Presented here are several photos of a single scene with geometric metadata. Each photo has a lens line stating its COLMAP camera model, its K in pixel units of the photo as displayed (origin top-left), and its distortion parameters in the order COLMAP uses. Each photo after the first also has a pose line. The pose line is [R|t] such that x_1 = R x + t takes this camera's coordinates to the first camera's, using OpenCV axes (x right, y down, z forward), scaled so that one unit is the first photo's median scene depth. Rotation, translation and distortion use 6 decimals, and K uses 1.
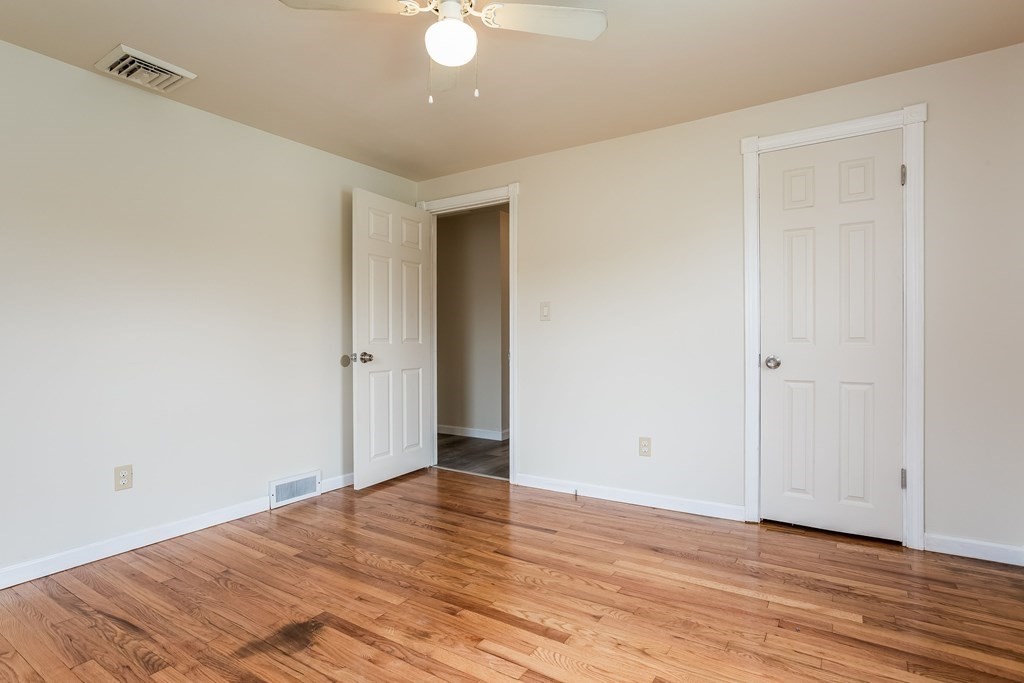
lens RADIAL K [[535.3, 0, 512.0], [0, 535.3, 341.5], [0, 0, 1]] dist [-0.024801, 0.001521]
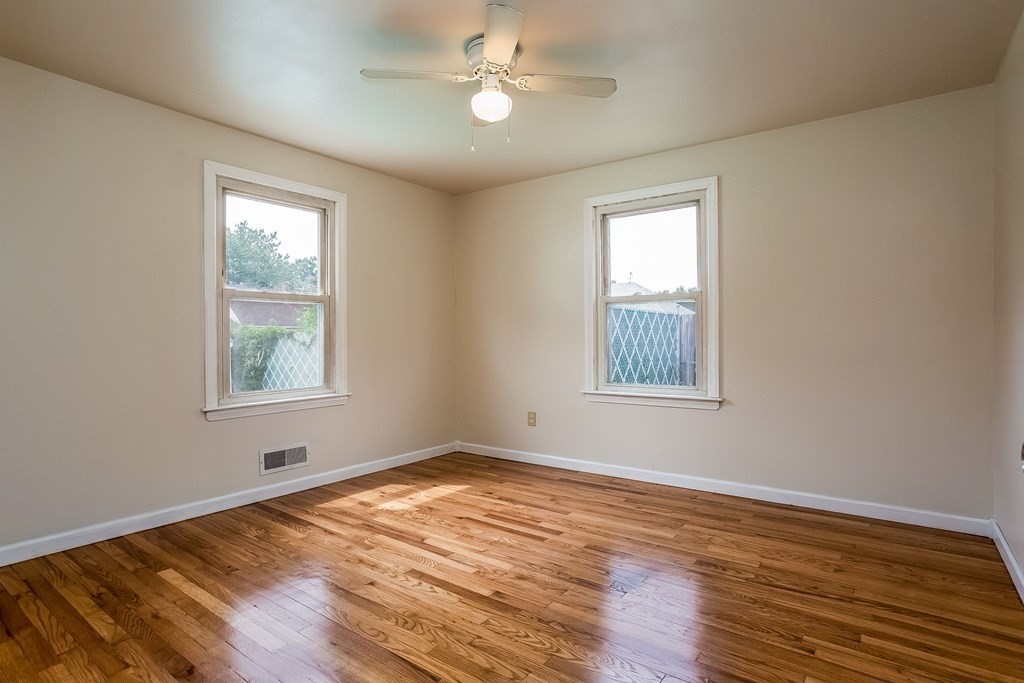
lens RADIAL K [[535.3, 0, 512.0], [0, 535.3, 341.5], [0, 0, 1]] dist [-0.024801, 0.001521]
pose [[-0.998506, 0.011510, 0.053420, -0.202127], [0.012579, 0.999727, 0.019713, -0.017554], [-0.053178, 0.020355, -0.998378, 2.055906]]
